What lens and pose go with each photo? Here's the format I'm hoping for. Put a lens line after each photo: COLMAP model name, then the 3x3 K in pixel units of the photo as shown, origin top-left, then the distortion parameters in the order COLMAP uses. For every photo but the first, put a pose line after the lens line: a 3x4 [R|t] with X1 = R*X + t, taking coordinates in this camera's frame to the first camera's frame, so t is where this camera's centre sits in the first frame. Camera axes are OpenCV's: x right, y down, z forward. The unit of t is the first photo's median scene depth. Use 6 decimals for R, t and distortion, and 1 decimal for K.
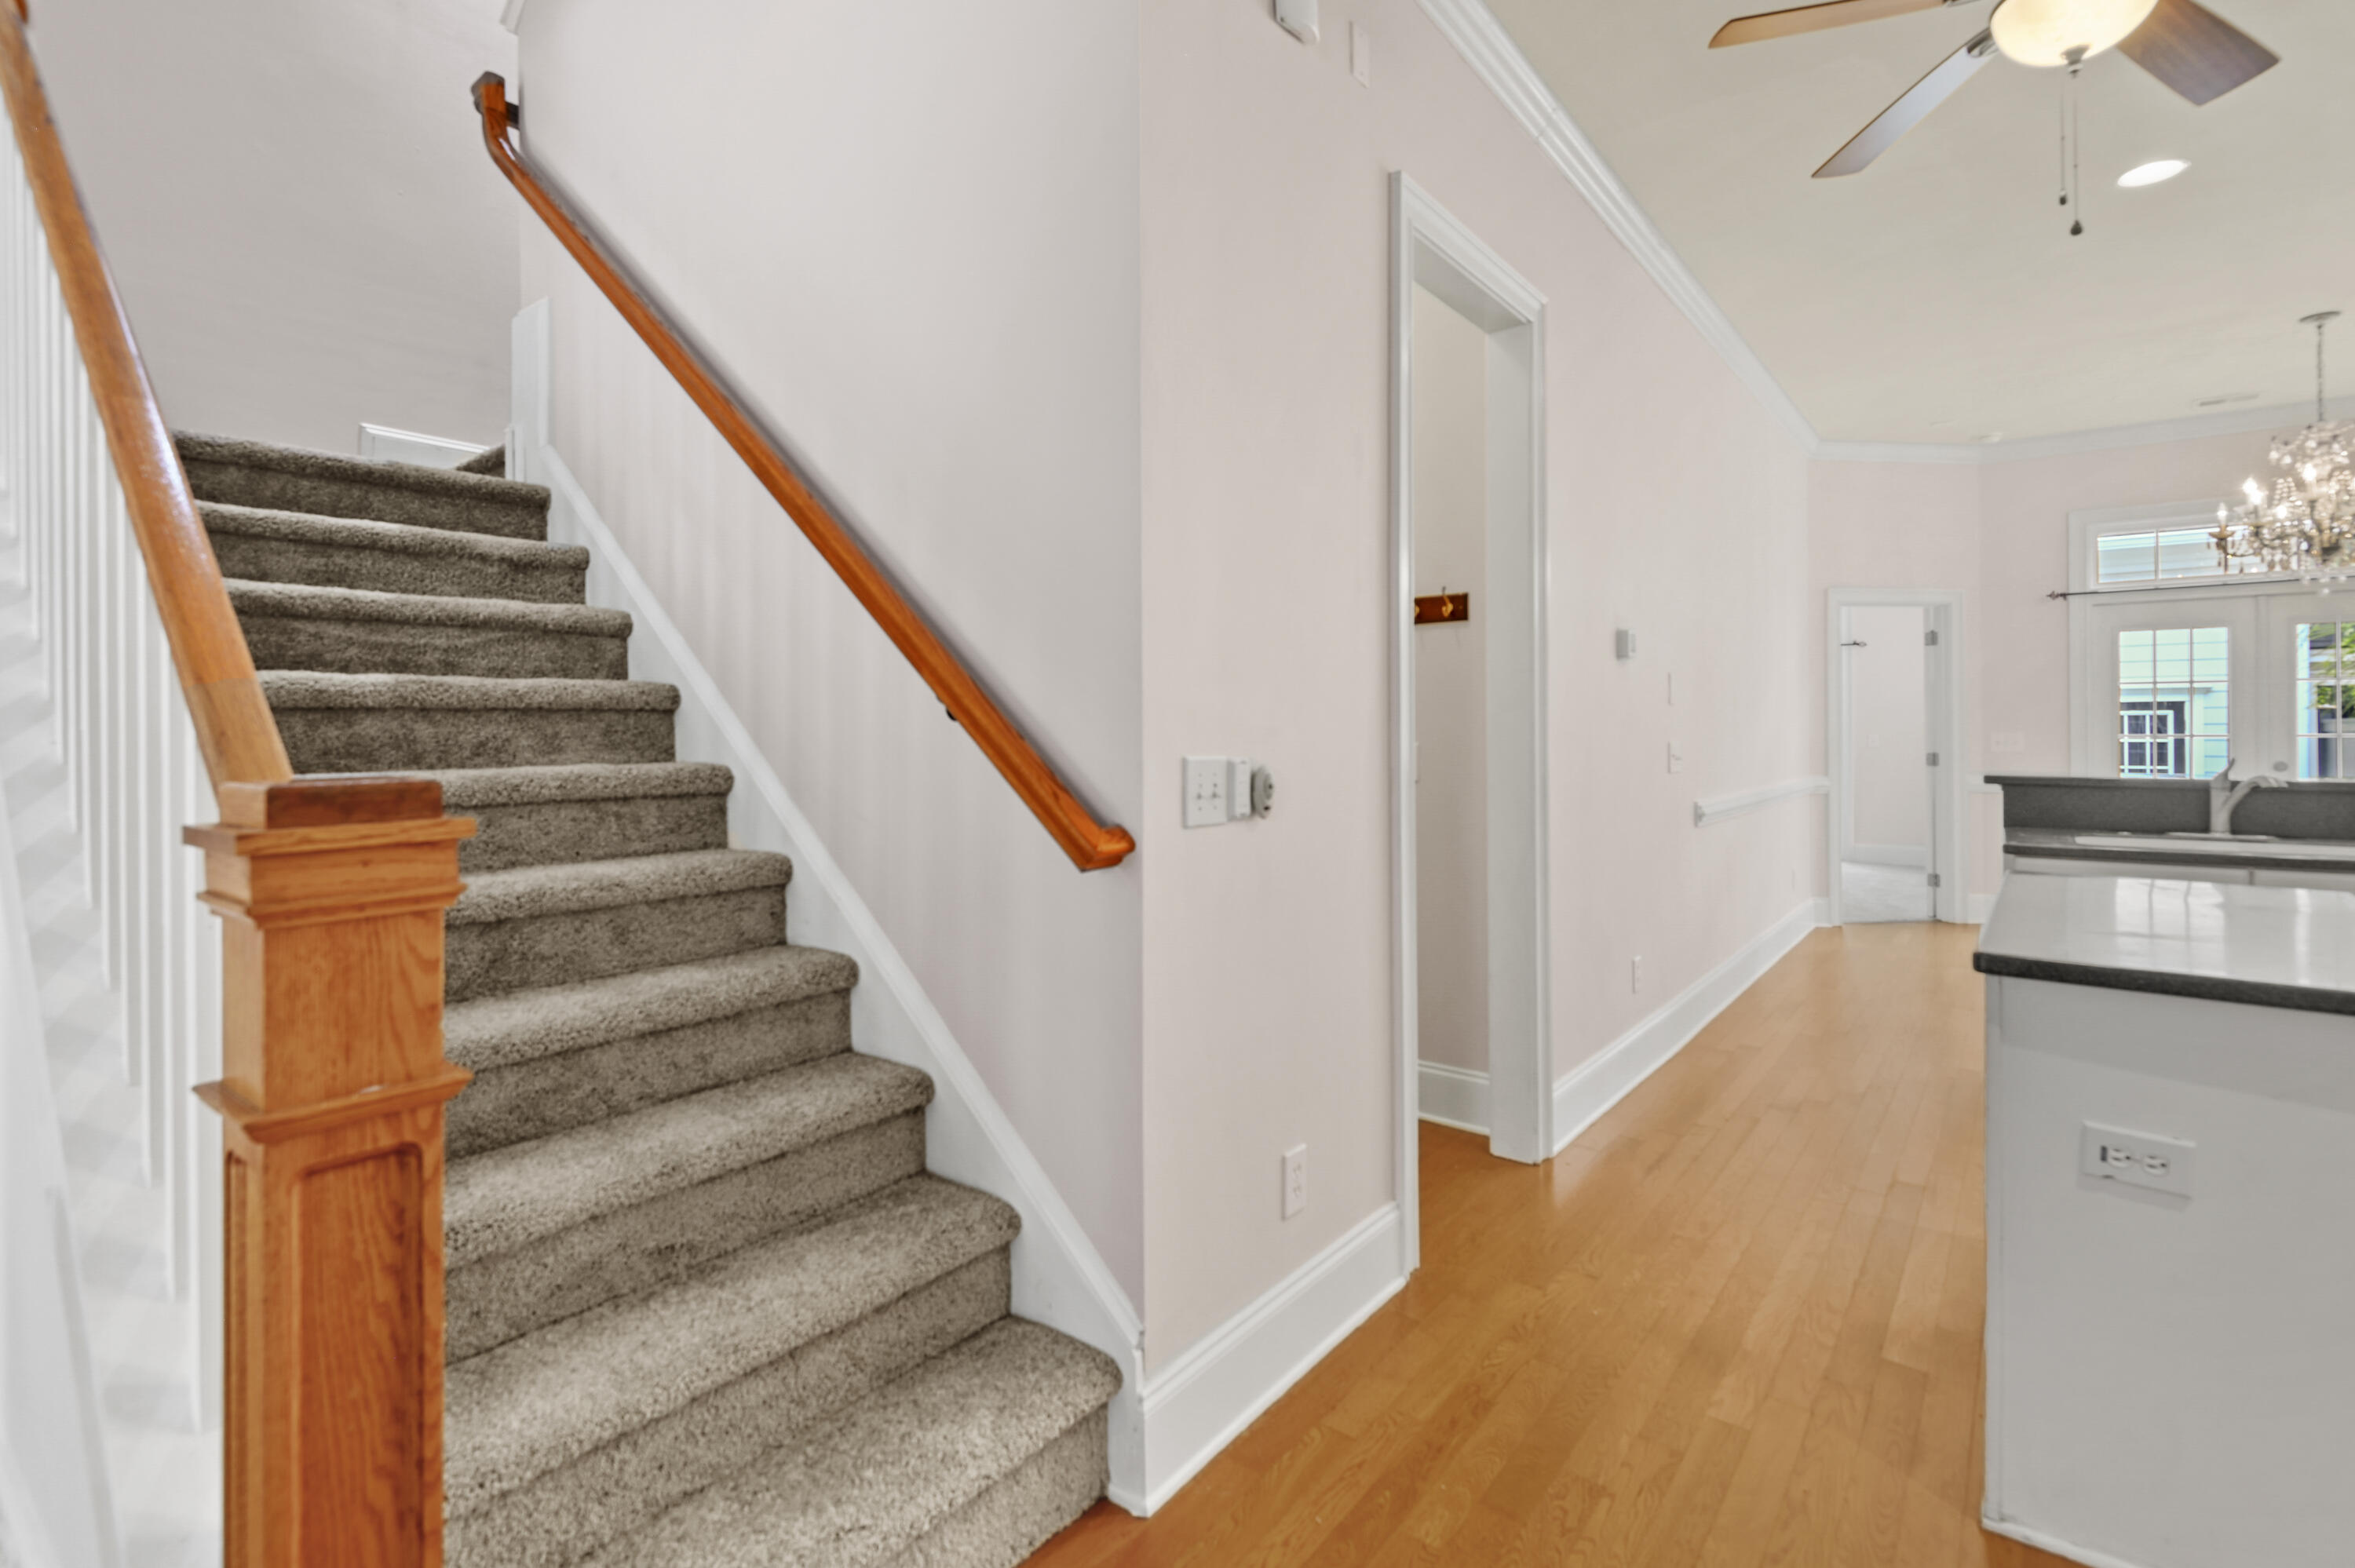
lens RADIAL K [[1090.2, 0, 1131.3], [0, 1090.2, 732.9], [0, 0, 1]] dist [0.015181, 0.000108]
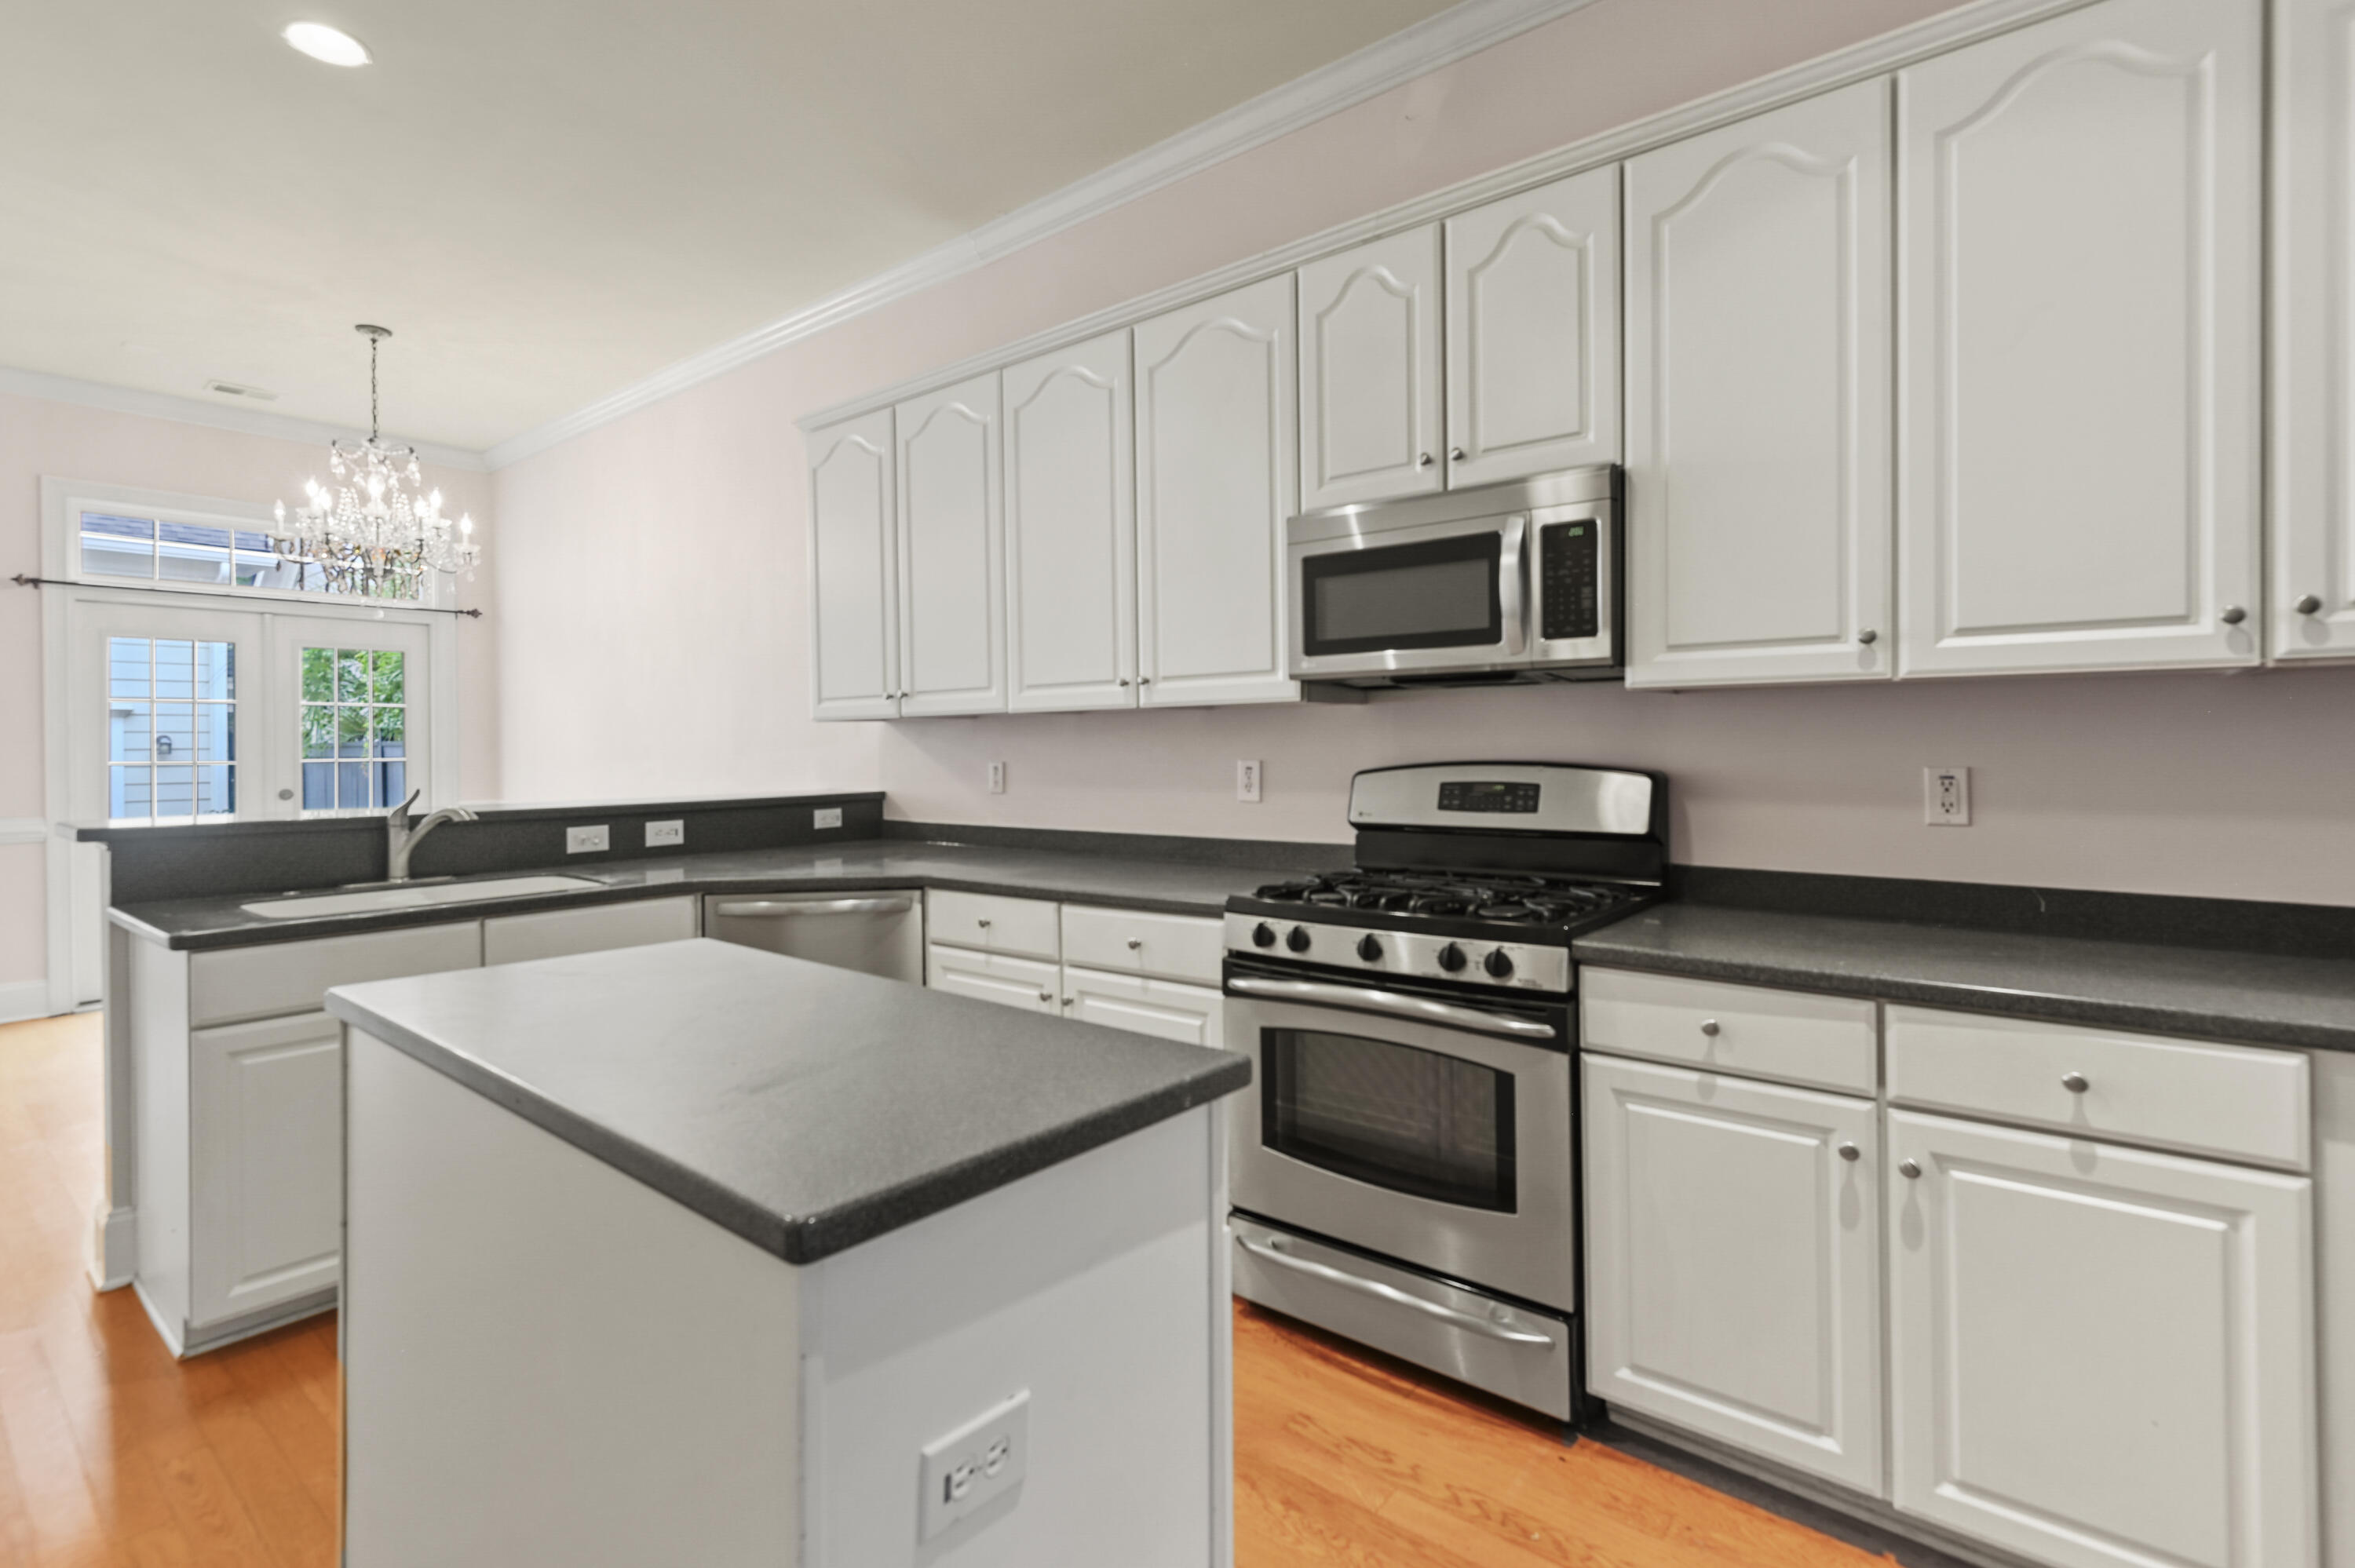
lens RADIAL K [[1090.2, 0, 1131.3], [0, 1090.2, 732.9], [0, 0, 1]] dist [0.015181, 0.000108]
pose [[-0.001568, 0.017093, 0.999853, 0.141650], [0.008374, 0.999819, -0.017079, -0.001535], [-0.999964, 0.008346, -0.001711, 0.427423]]
